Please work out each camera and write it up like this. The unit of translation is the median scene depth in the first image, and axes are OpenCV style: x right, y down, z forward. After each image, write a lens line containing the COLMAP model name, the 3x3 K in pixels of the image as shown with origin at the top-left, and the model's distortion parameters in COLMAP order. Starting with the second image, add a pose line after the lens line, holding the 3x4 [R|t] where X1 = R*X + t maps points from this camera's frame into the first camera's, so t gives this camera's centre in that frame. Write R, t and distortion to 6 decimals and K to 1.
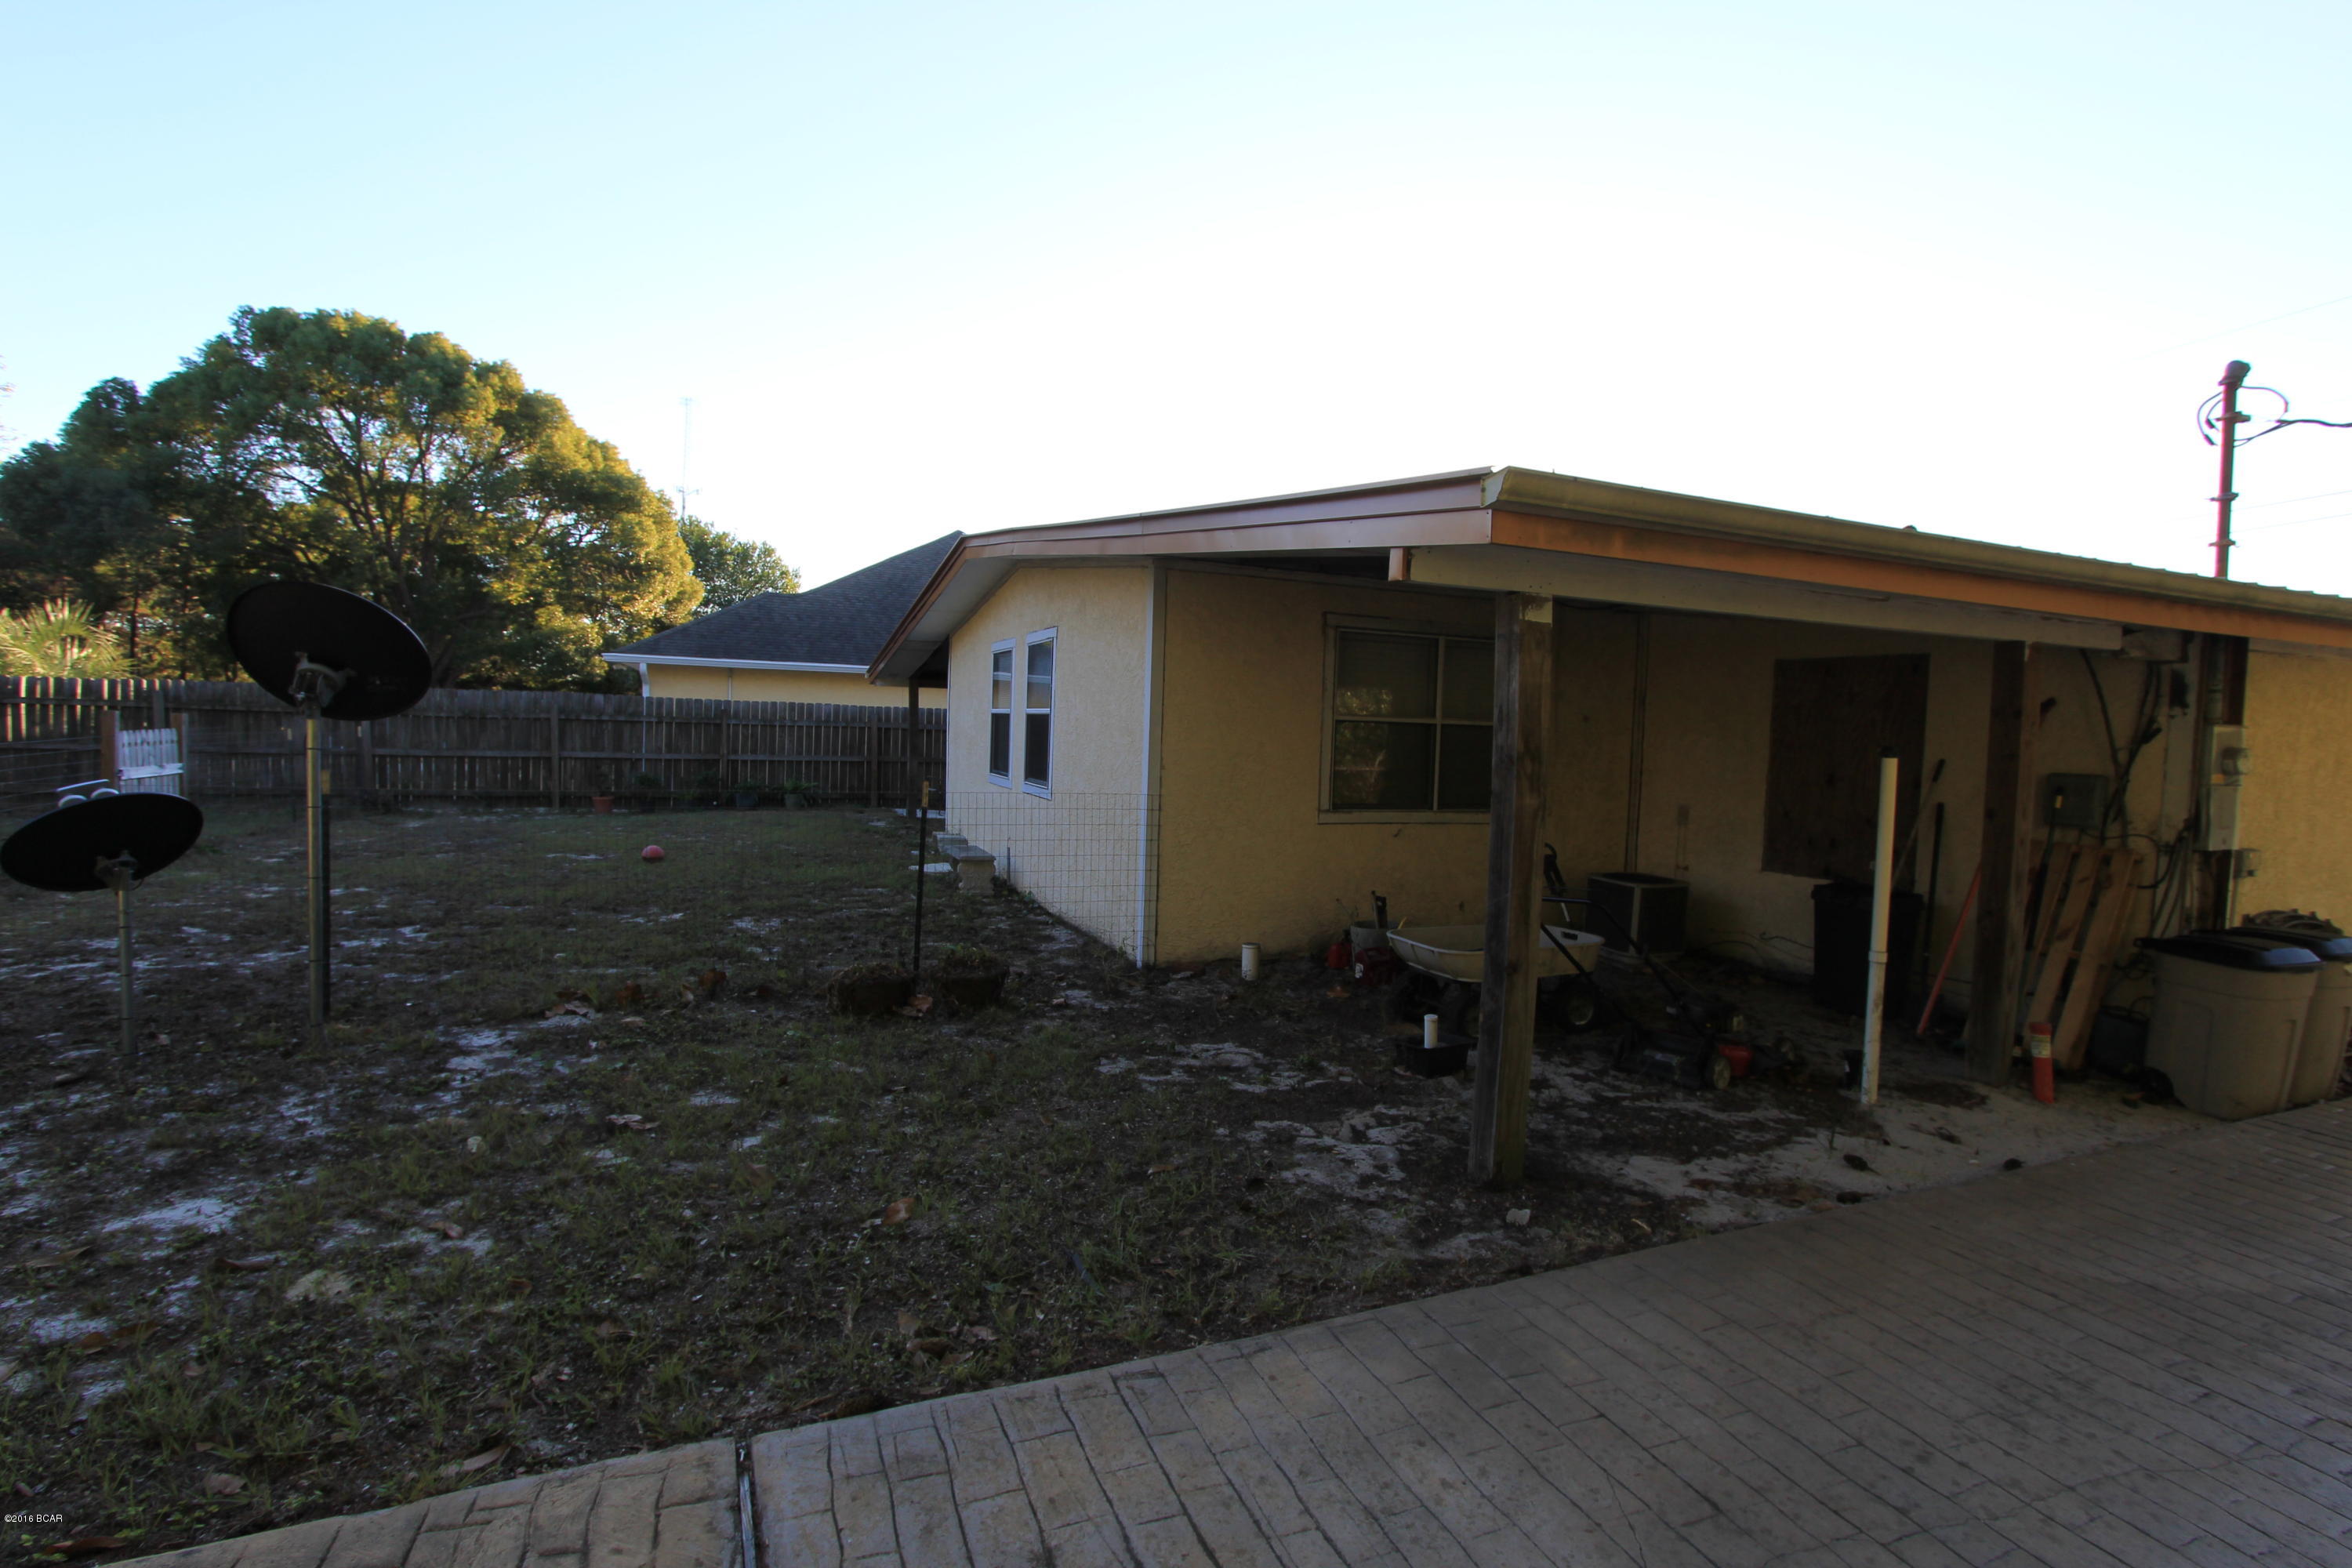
lens RADIAL K [[1088.7, 0, 1185.8], [0, 1088.7, 786.4], [0, 0, 1]] dist [-0.021084, 0.001628]
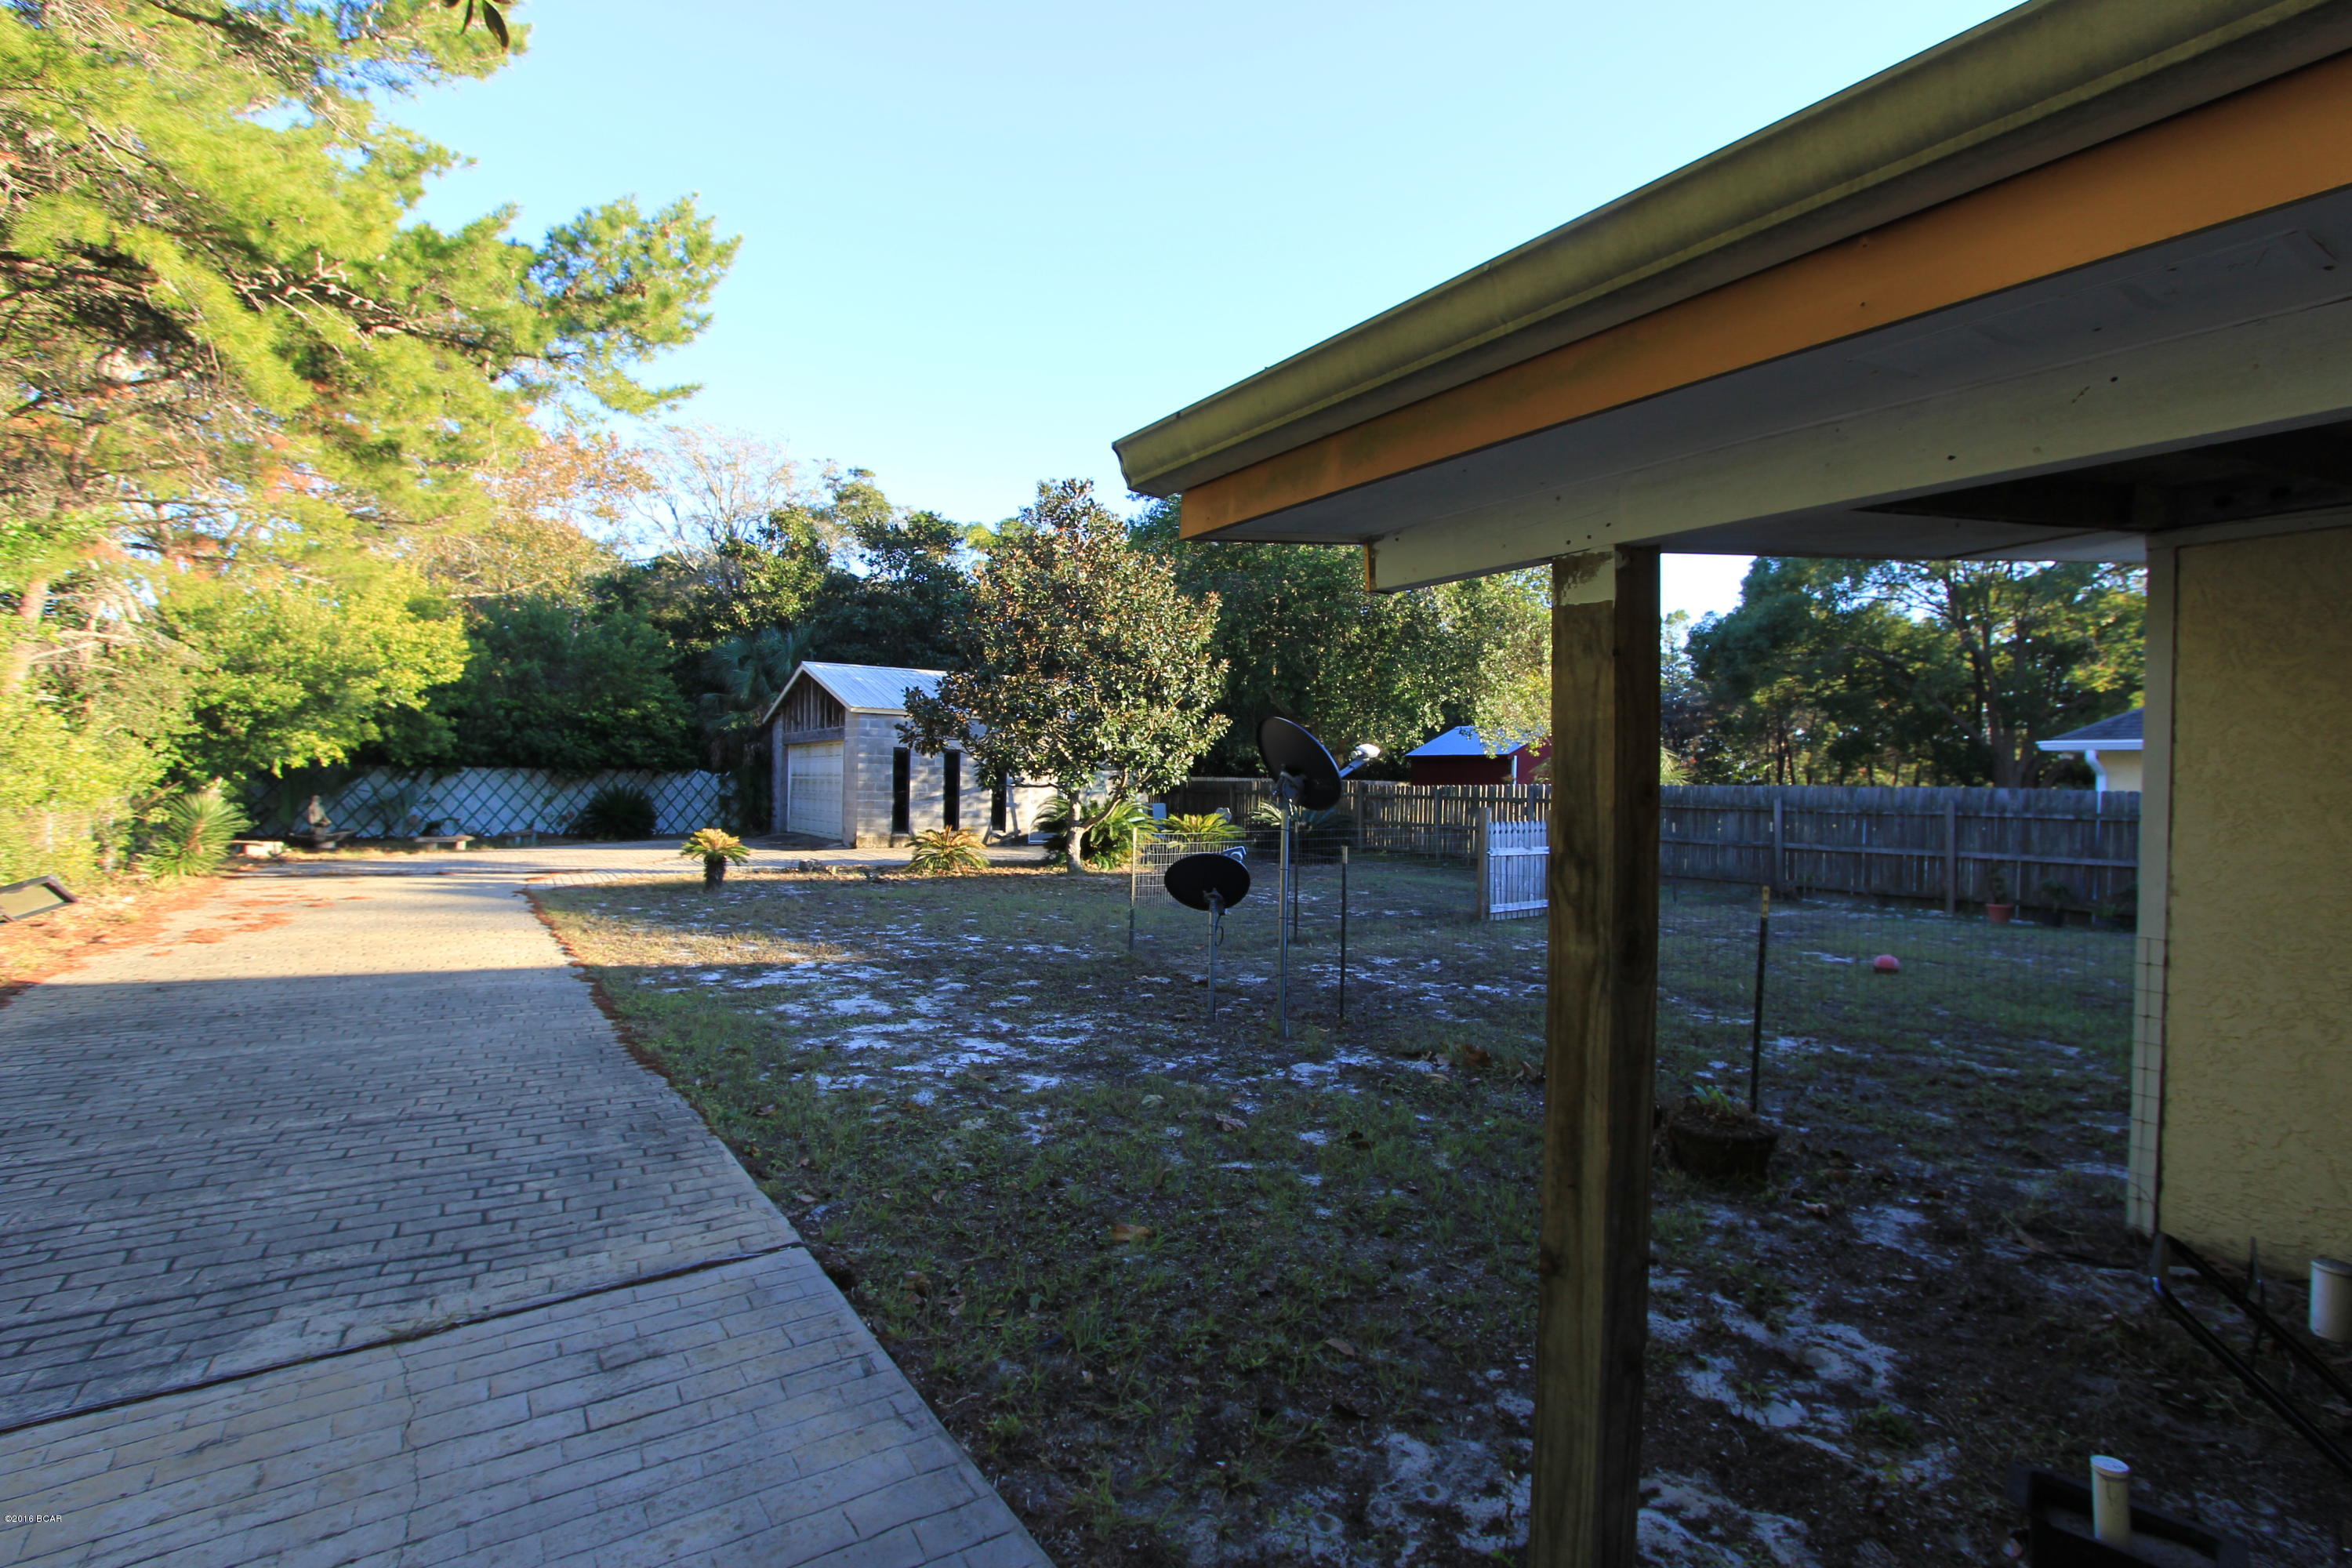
lens RADIAL K [[1088.7, 0, 1188.2], [0, 1088.7, 786.2], [0, 0, 1]] dist [-0.021084, 0.001628]
pose [[0.208591, -0.027853, -0.977606, 0.612219], [-0.064173, 0.997050, -0.042100, -0.023003], [0.975895, 0.071517, 0.206188, 0.550869]]
